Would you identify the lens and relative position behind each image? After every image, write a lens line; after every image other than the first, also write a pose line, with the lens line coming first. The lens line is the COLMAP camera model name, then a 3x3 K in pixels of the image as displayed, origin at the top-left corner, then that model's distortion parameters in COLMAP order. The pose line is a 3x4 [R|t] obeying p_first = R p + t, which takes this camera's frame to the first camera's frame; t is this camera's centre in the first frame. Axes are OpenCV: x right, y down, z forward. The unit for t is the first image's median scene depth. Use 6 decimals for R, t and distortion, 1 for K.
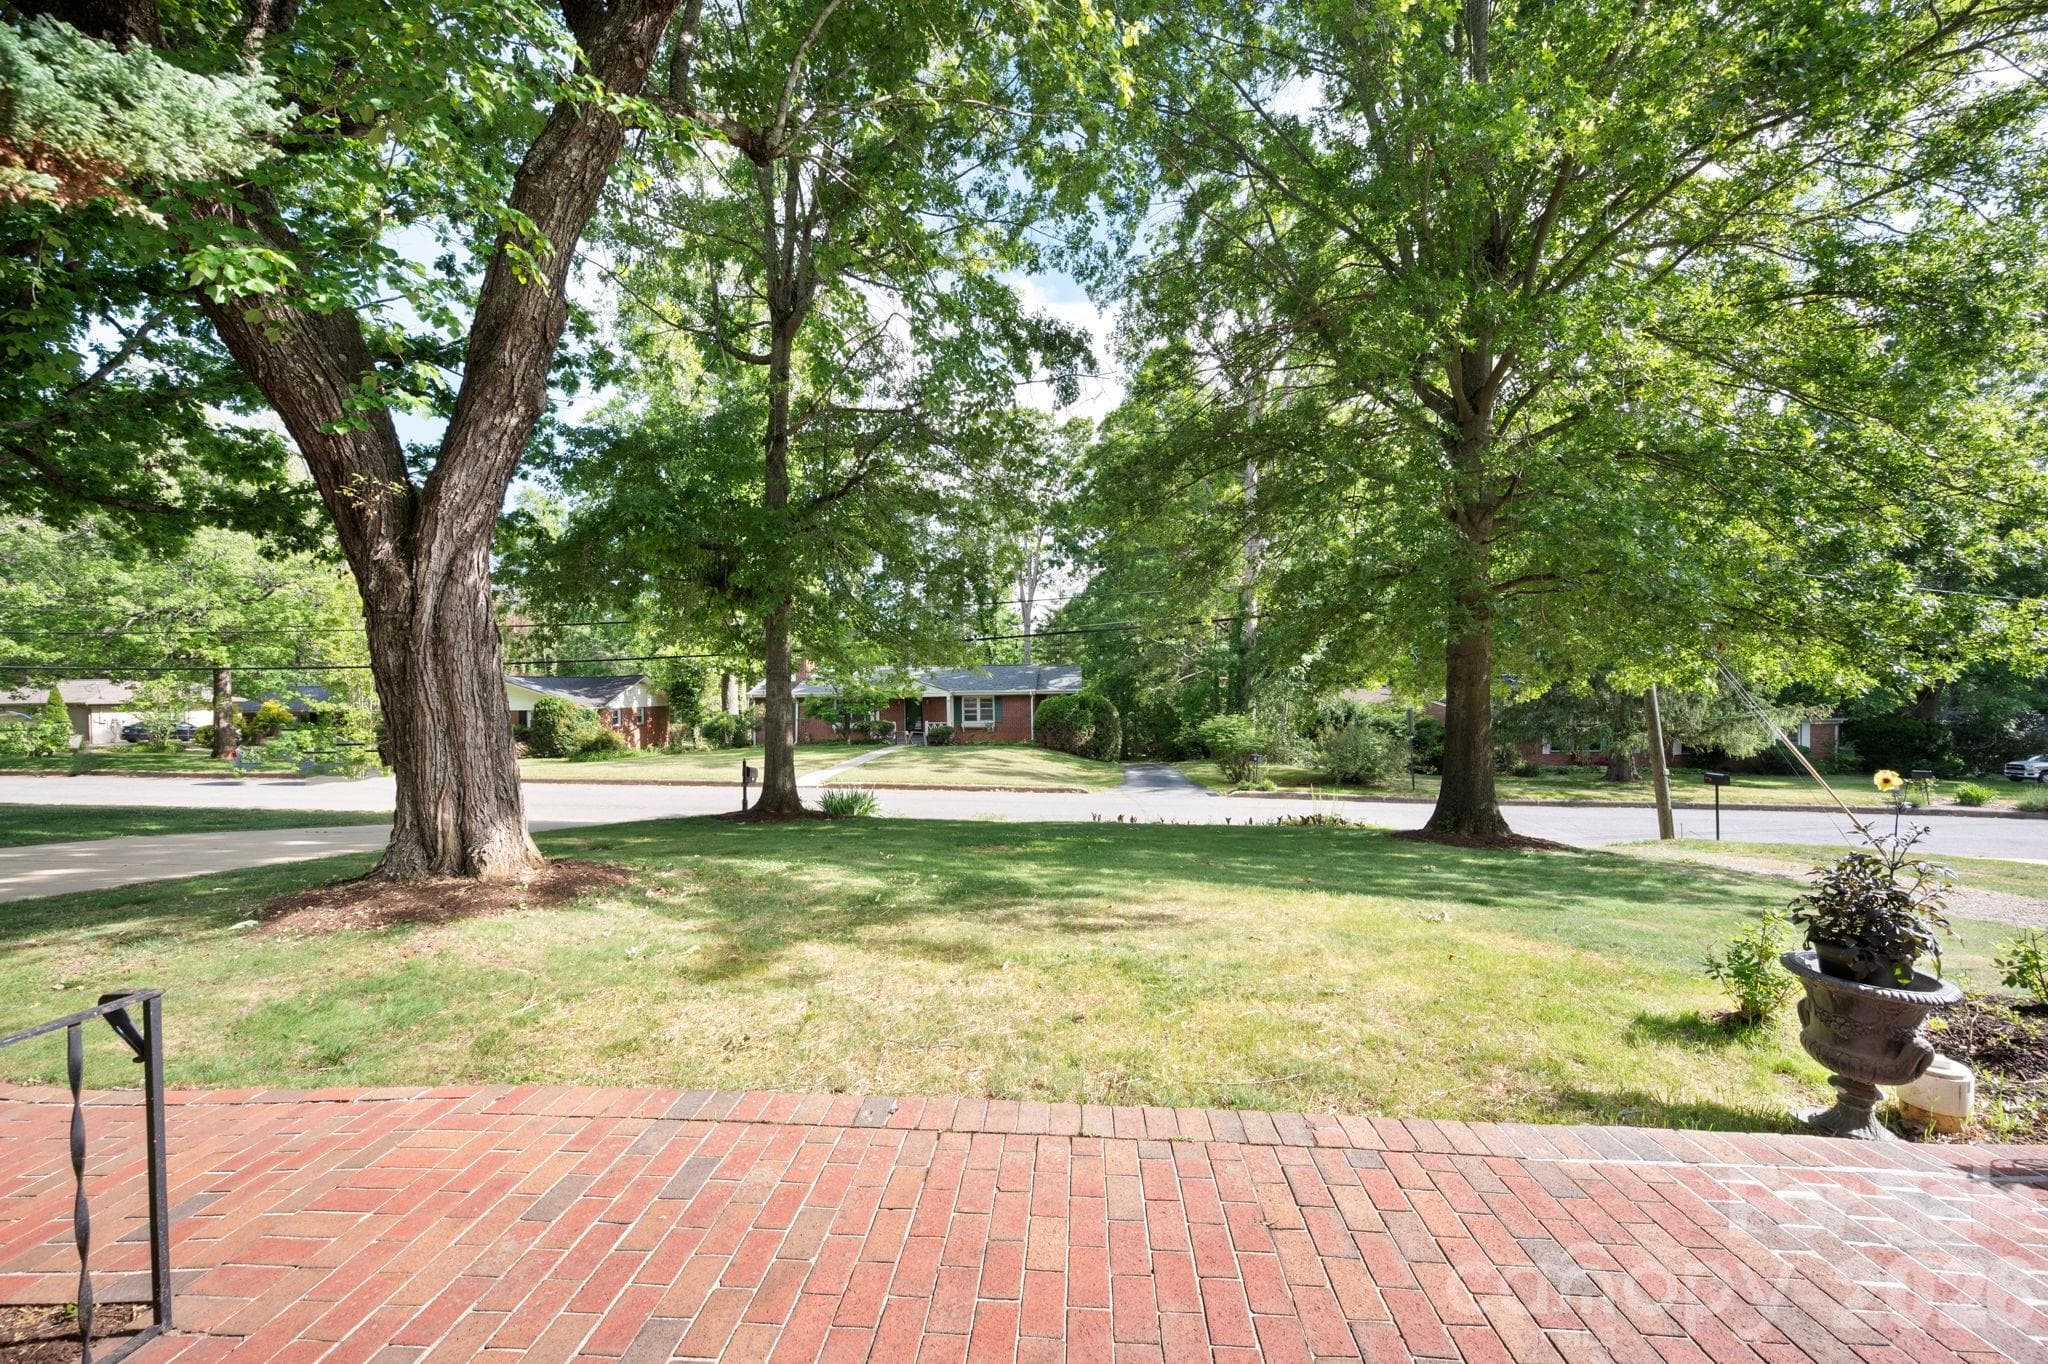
lens RADIAL K [[801.2, 0, 1024.1], [0, 801.2, 691.5], [0, 0, 1]] dist [-0.000823, 0.000019]
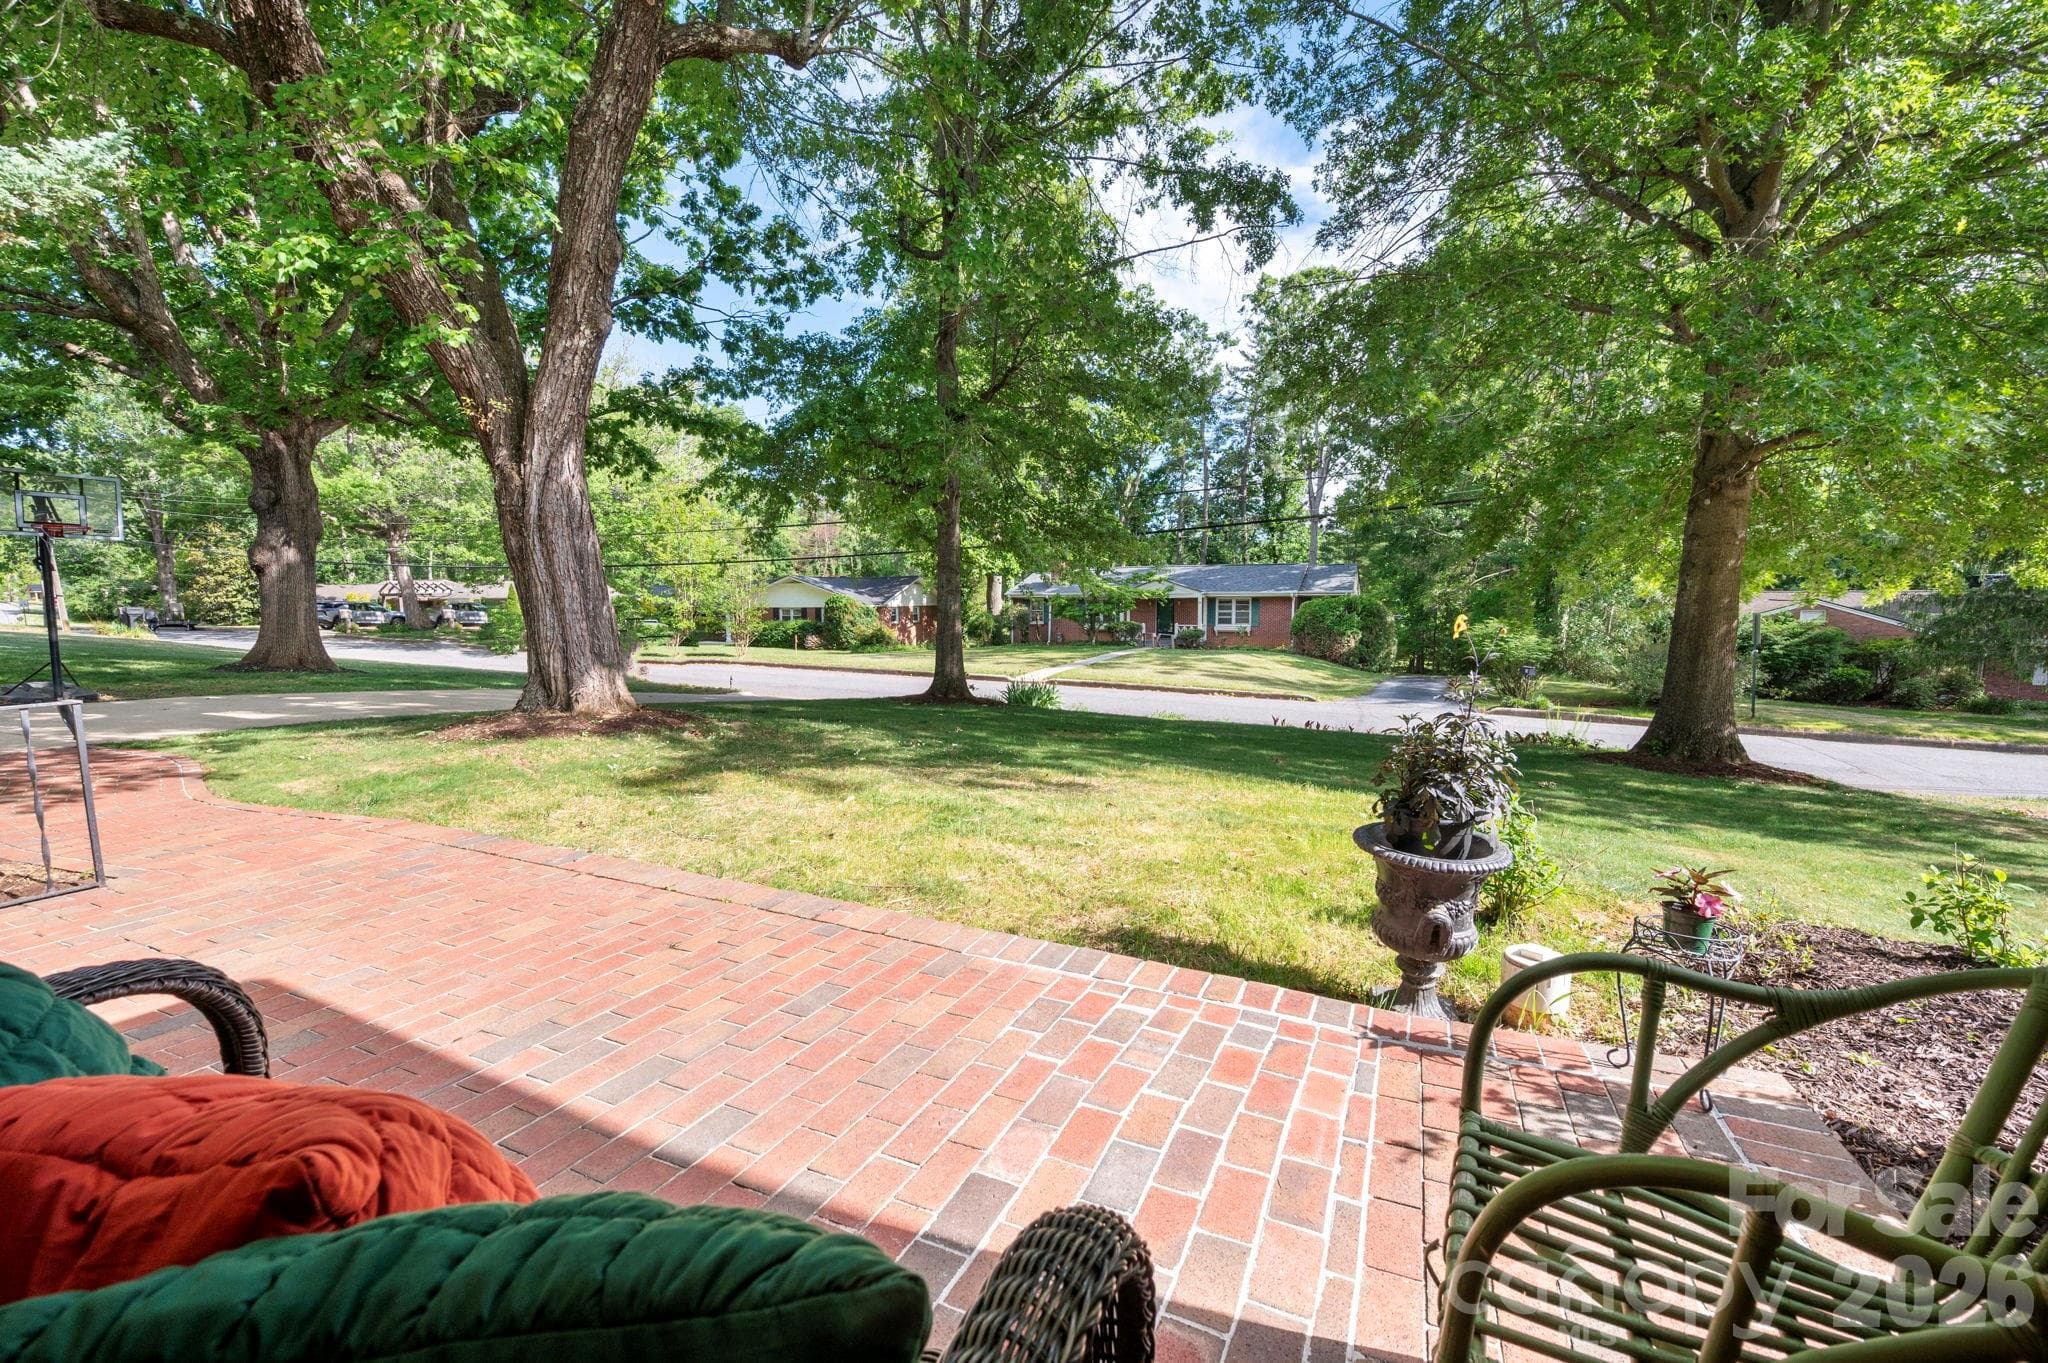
lens RADIAL K [[834.0, 0, 1029.8], [0, 834.0, 685.4], [0, 0, 1]] dist [-0.001941, -0.000198]
pose [[0.941481, 0.042860, -0.334331, 0.142018], [-0.006807, 0.994098, 0.108270, 0.011823], [0.336998, -0.099658, 0.936216, -0.001781]]
